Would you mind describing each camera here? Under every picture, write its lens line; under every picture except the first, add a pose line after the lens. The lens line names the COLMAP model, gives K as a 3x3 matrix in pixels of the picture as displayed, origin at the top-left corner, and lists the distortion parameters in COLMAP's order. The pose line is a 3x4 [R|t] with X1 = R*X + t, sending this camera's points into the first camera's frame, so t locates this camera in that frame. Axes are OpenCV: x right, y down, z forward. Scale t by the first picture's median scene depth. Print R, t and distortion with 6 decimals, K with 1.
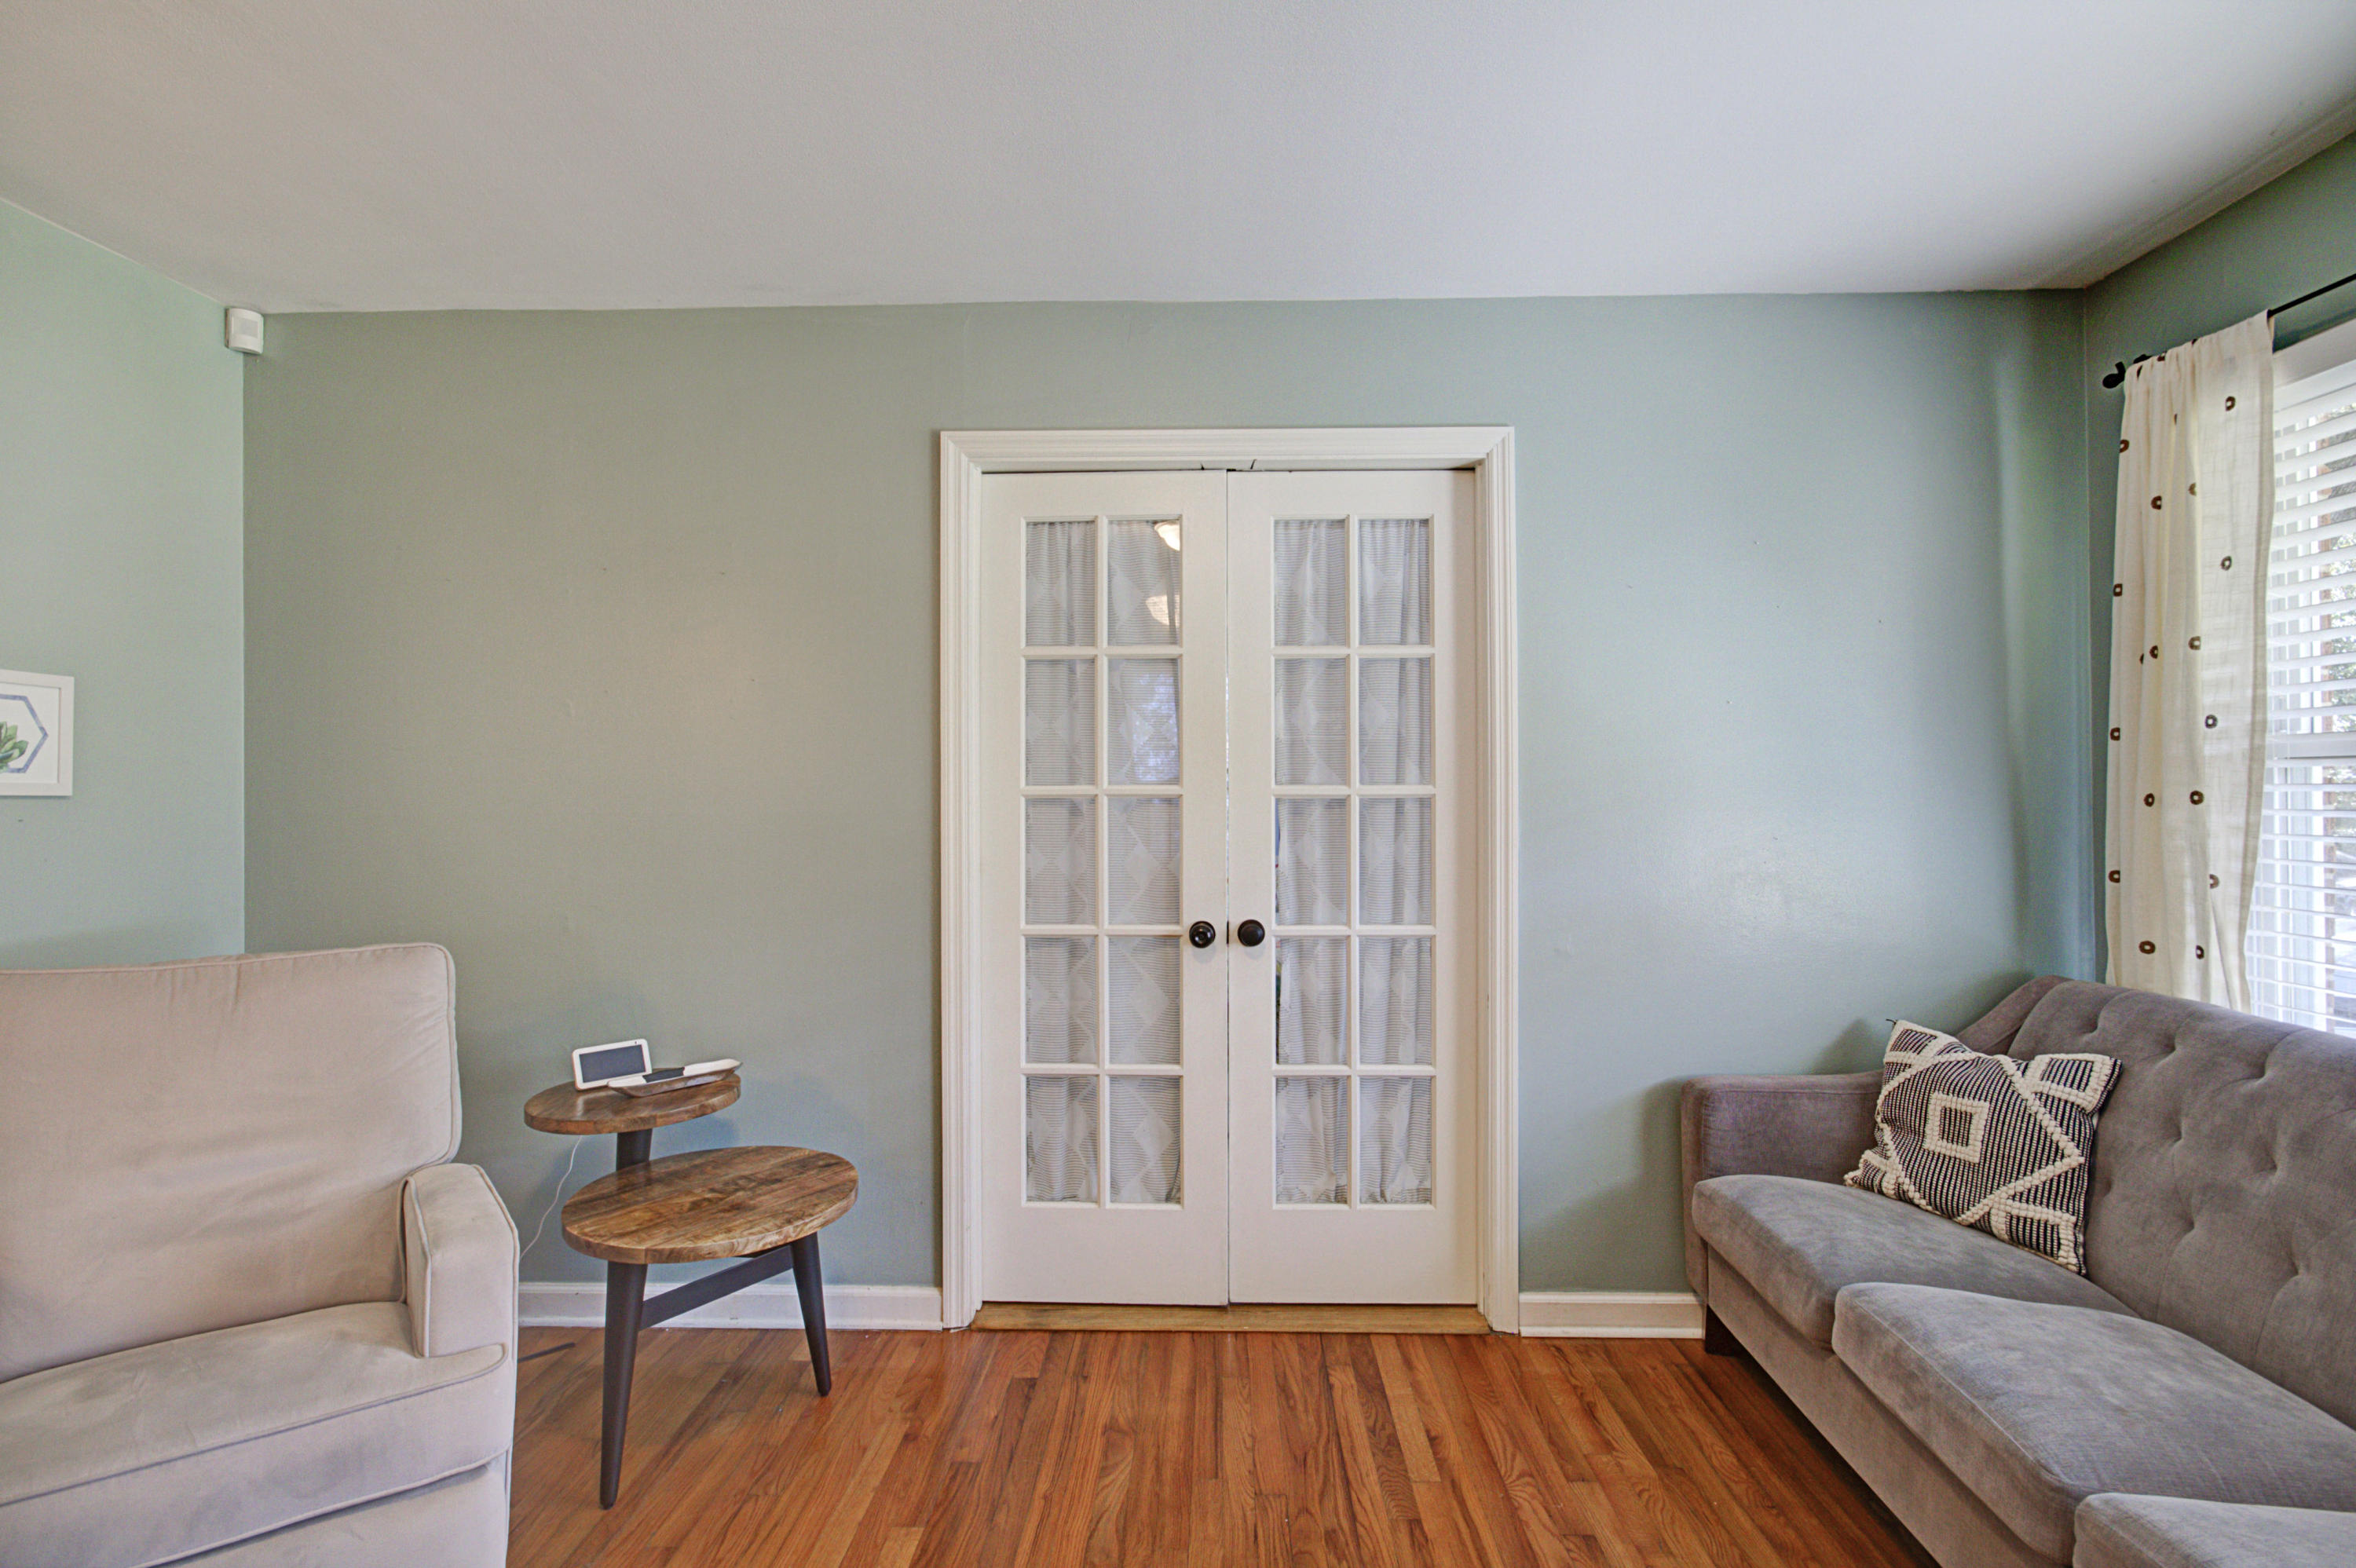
lens RADIAL K [[1126.6, 0, 1209.2], [0, 1126.6, 784.6], [0, 0, 1]] dist [-0.000439, -0.000792]
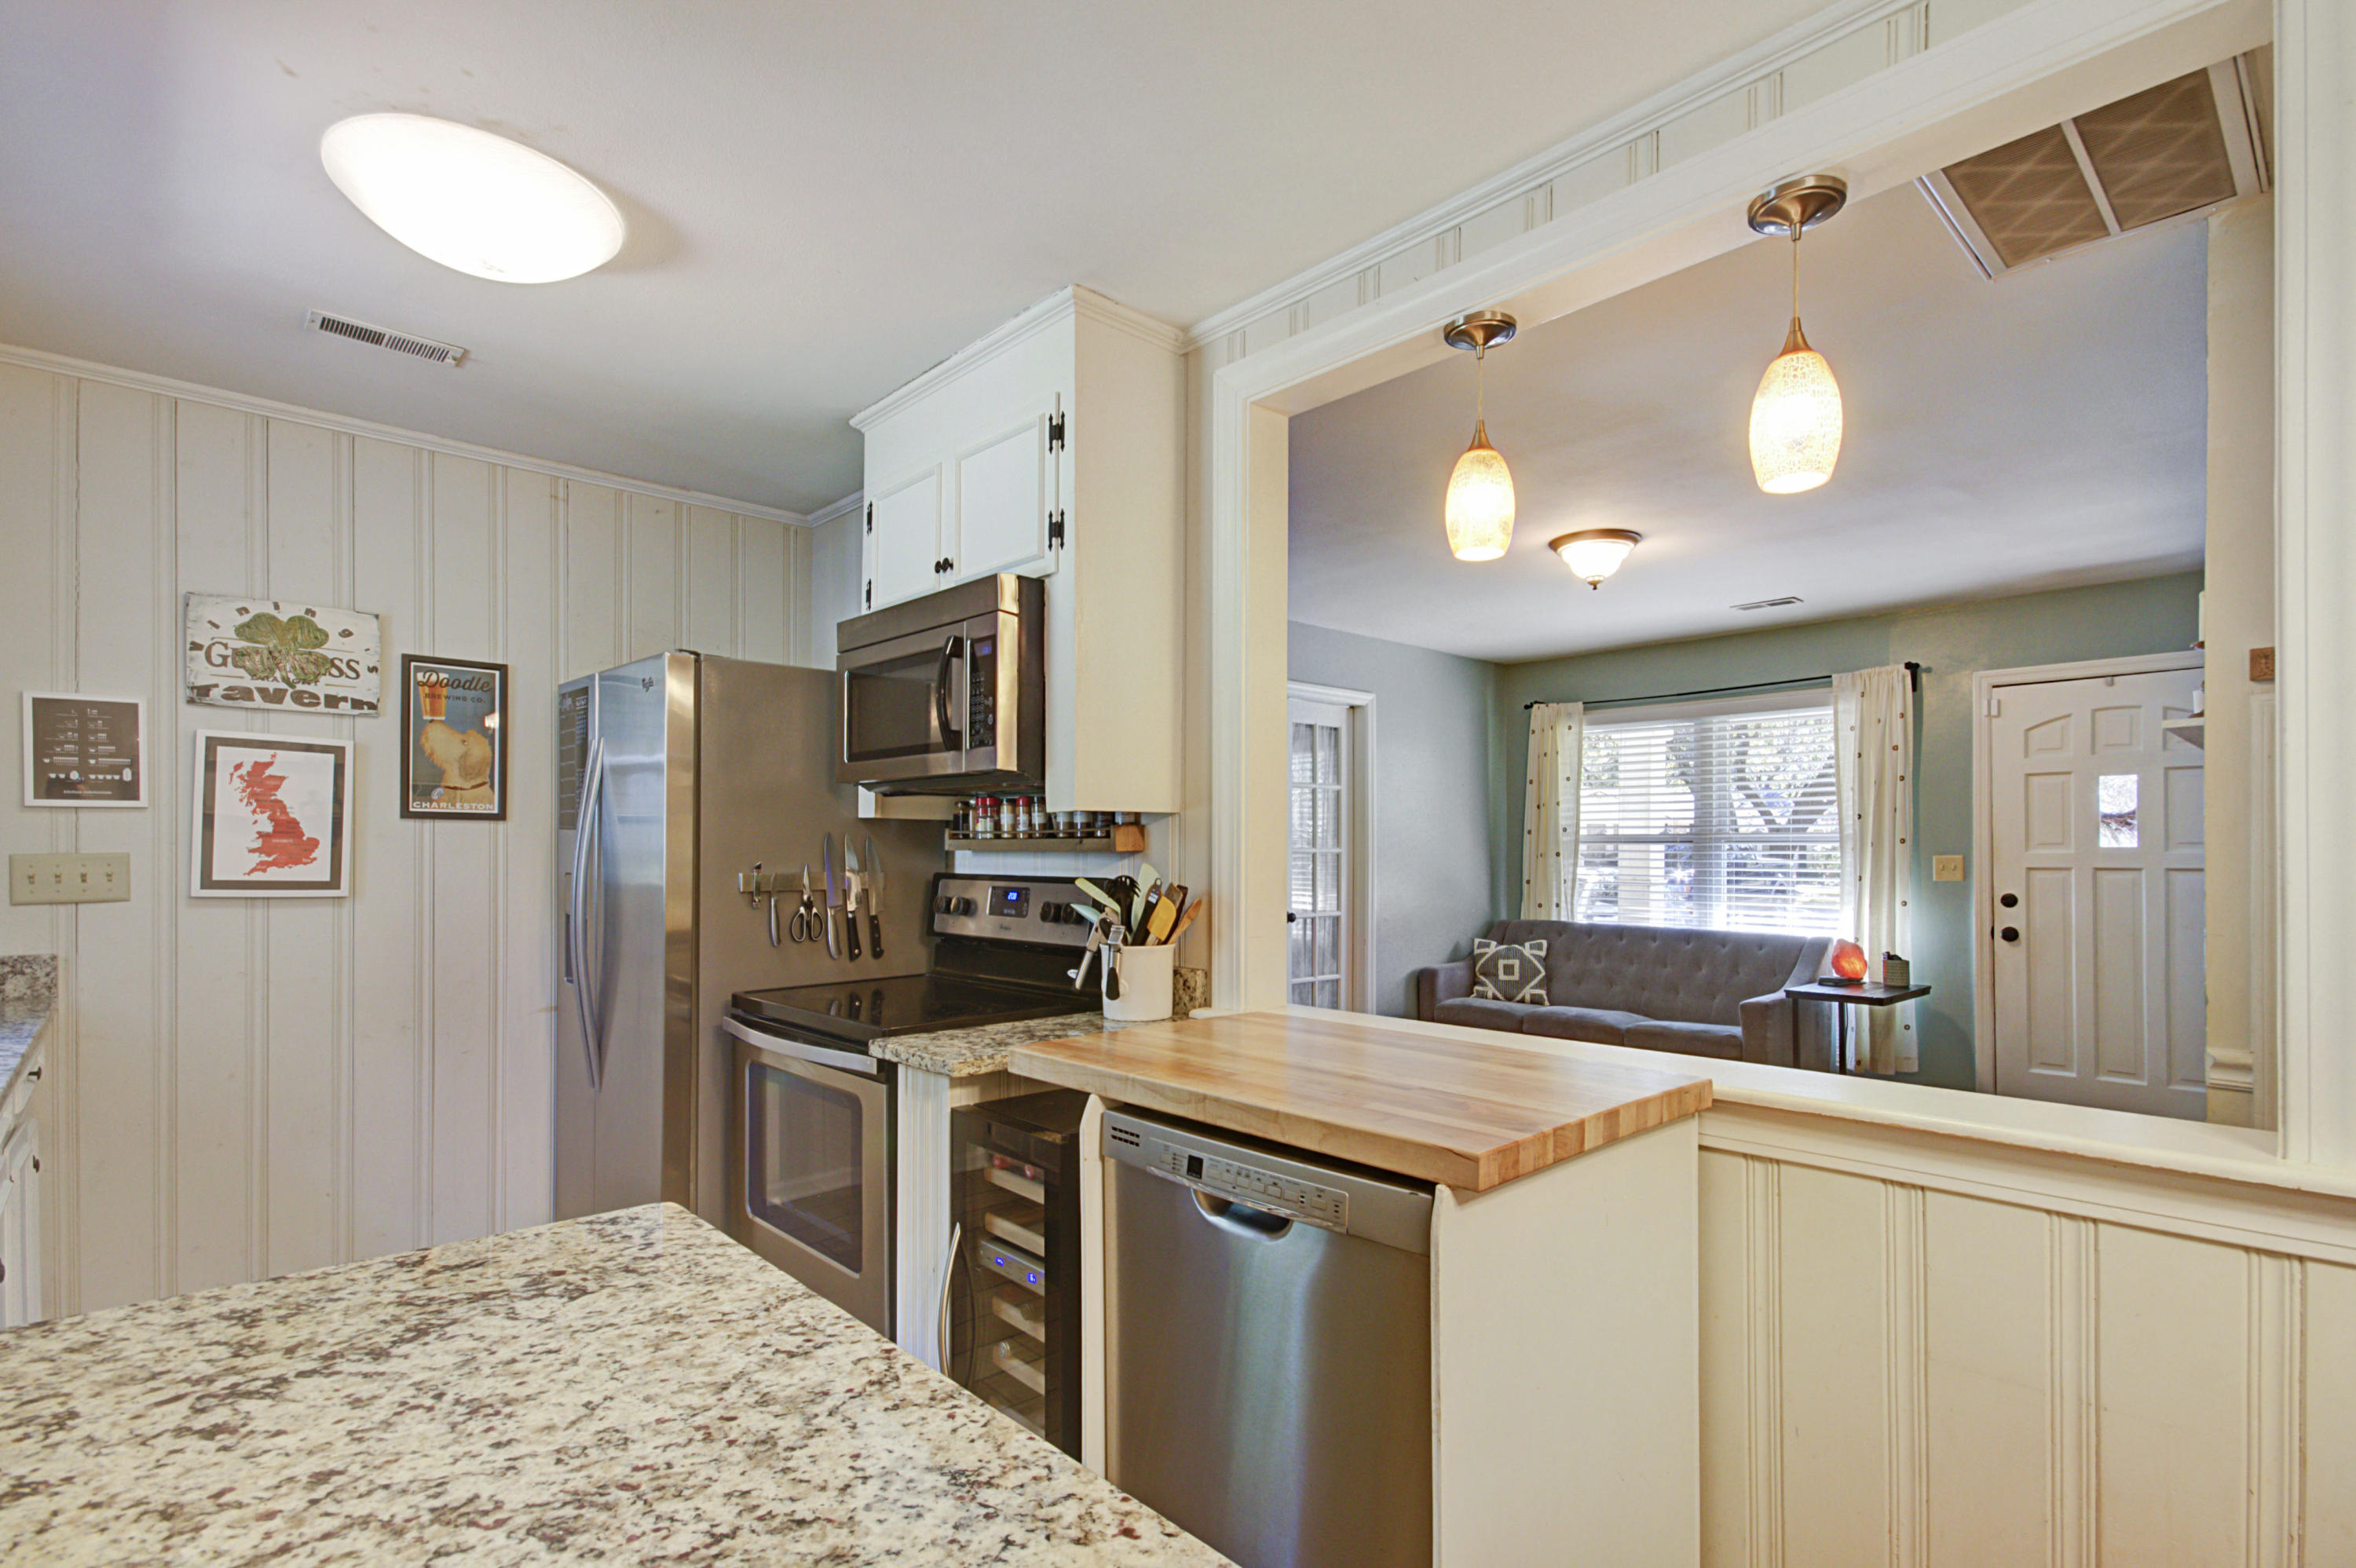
lens RADIAL K [[1126.6, 0, 1208.2], [0, 1126.6, 853.5], [0, 0, 1]] dist [-0.000439, -0.000792]
pose [[0.717796, 0.004073, 0.696241, -1.592123], [-0.010166, 0.999938, 0.004631, 0.003863], [-0.696179, -0.010402, 0.717793, -0.435682]]
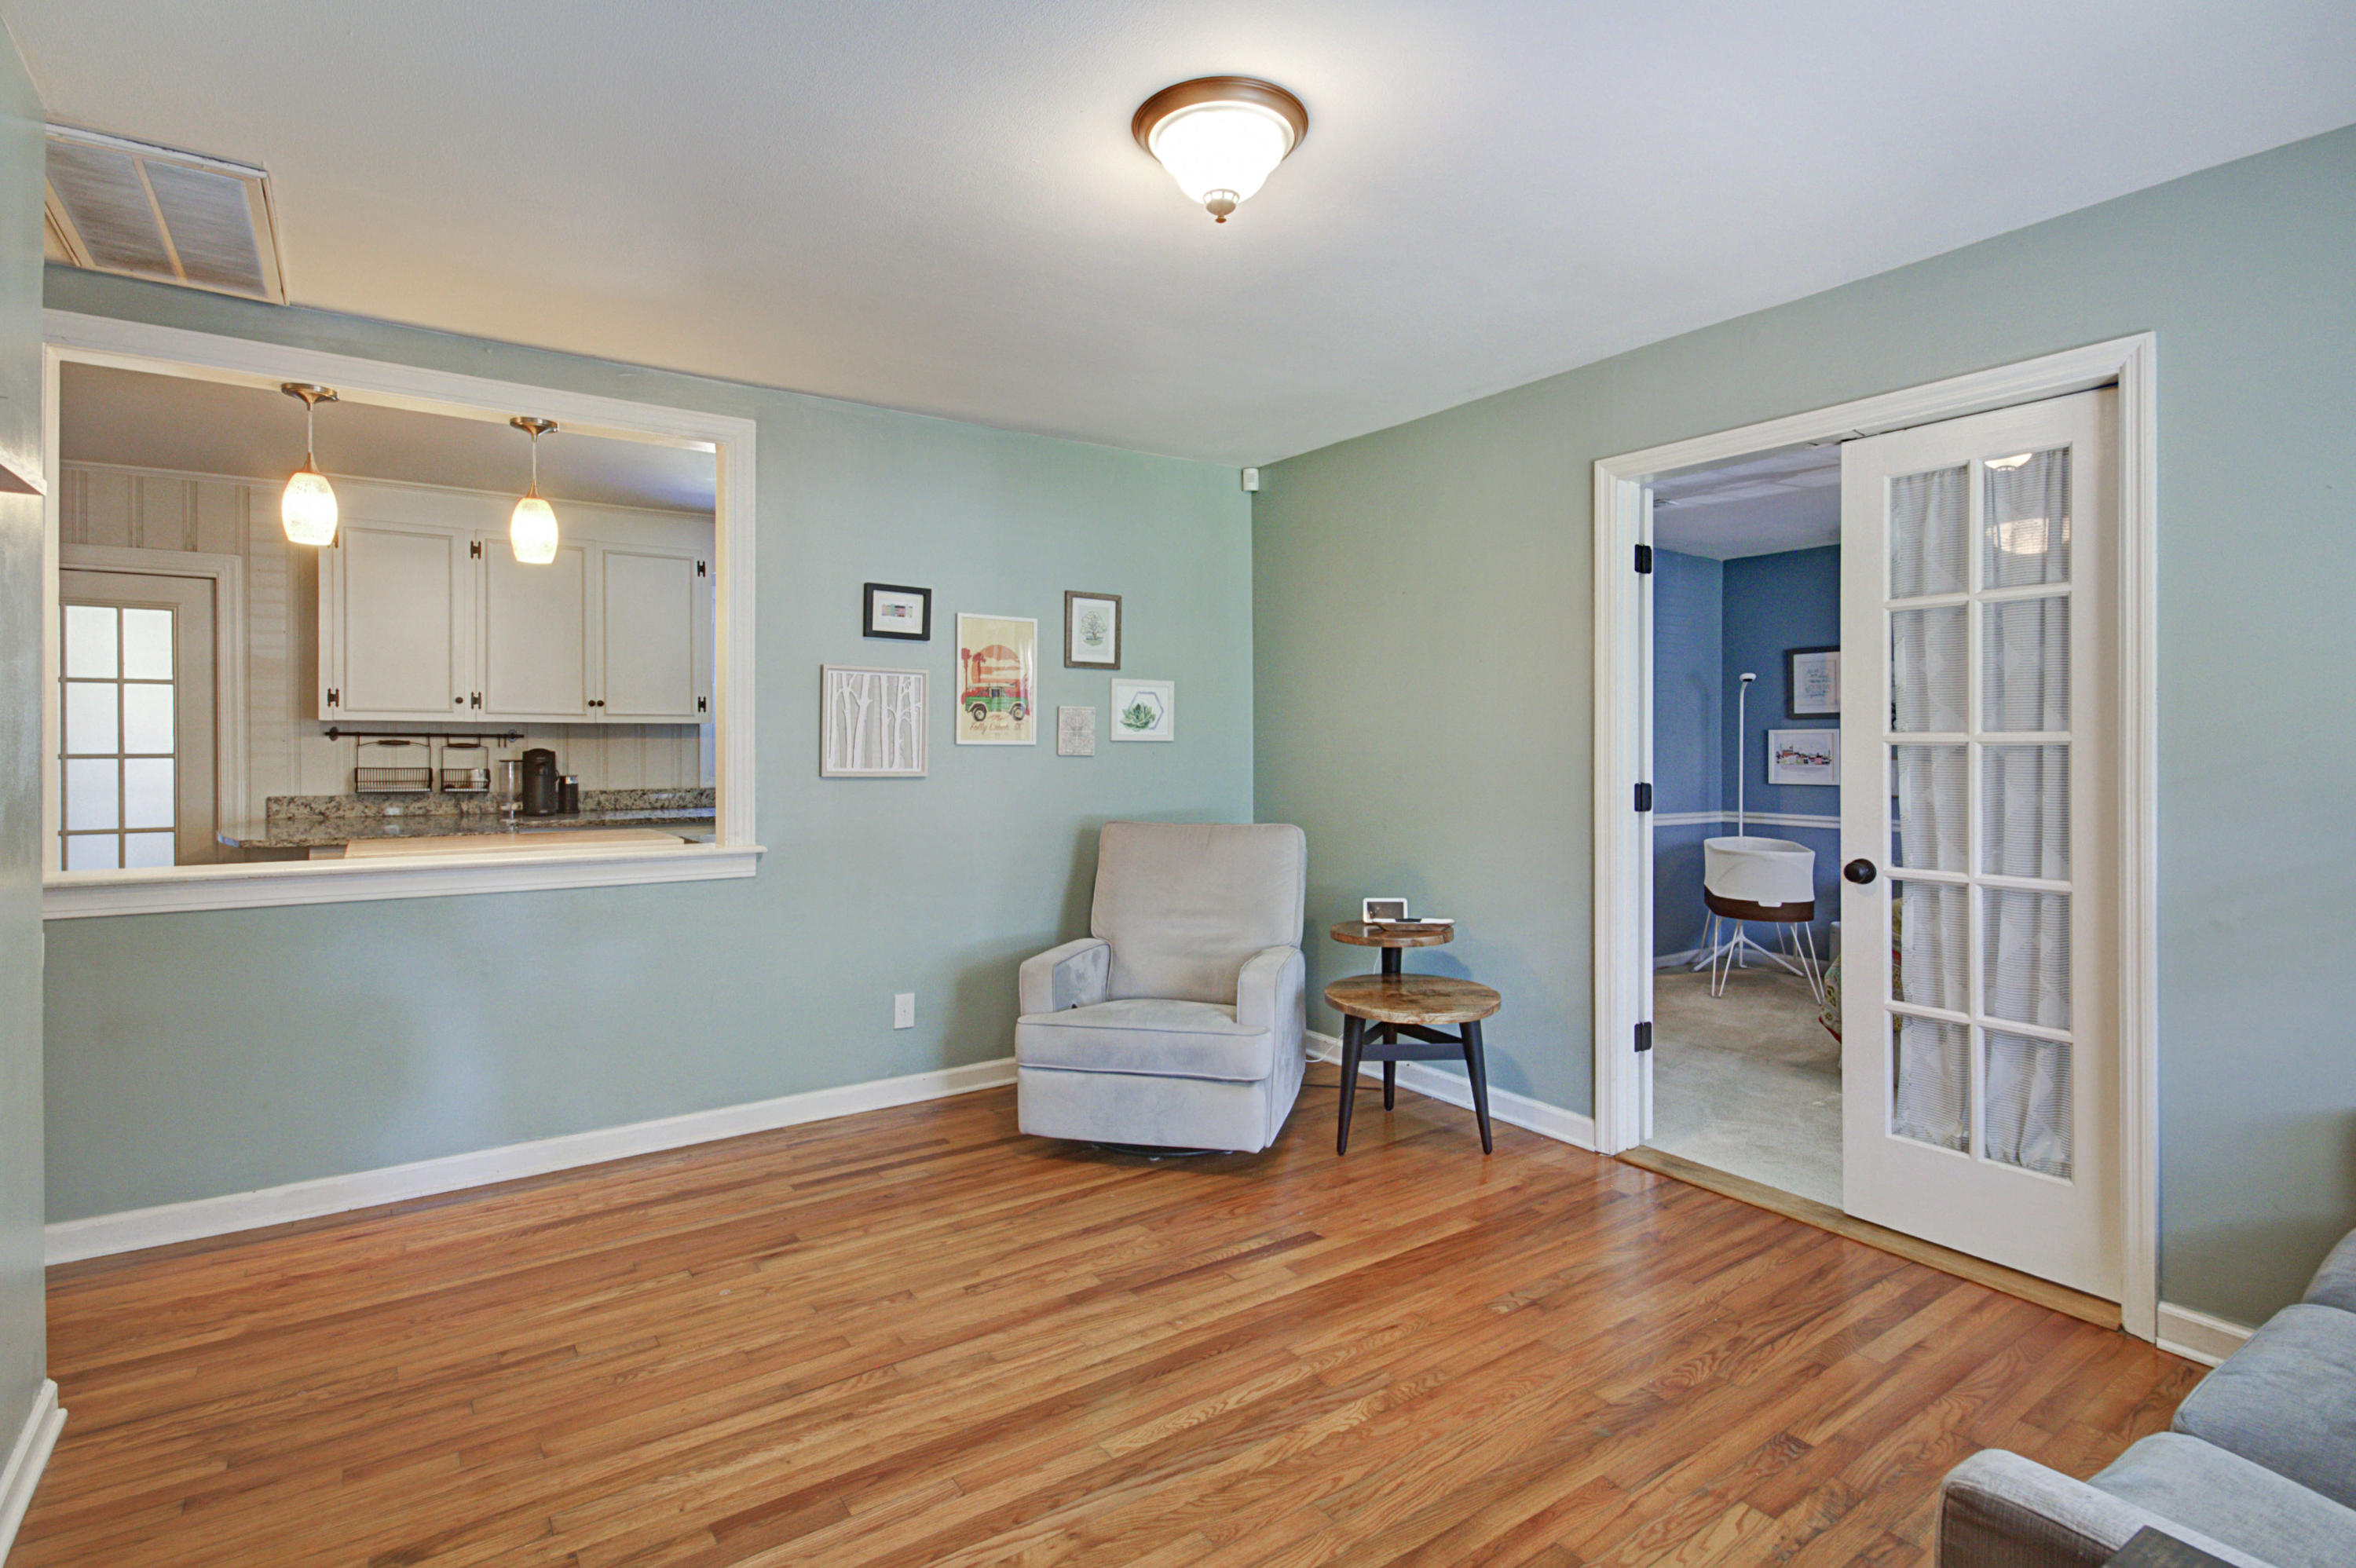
lens RADIAL K [[1126.6, 0, 1155.8], [0, 1126.6, 765.7], [0, 0, 1]] dist [-0.000439, -0.000792]
pose [[0.578791, 0.019283, -0.815248, 0.542818], [0.001214, 0.999699, 0.024508, 0.004433], [0.815475, -0.015175, 0.578593, -0.166916]]
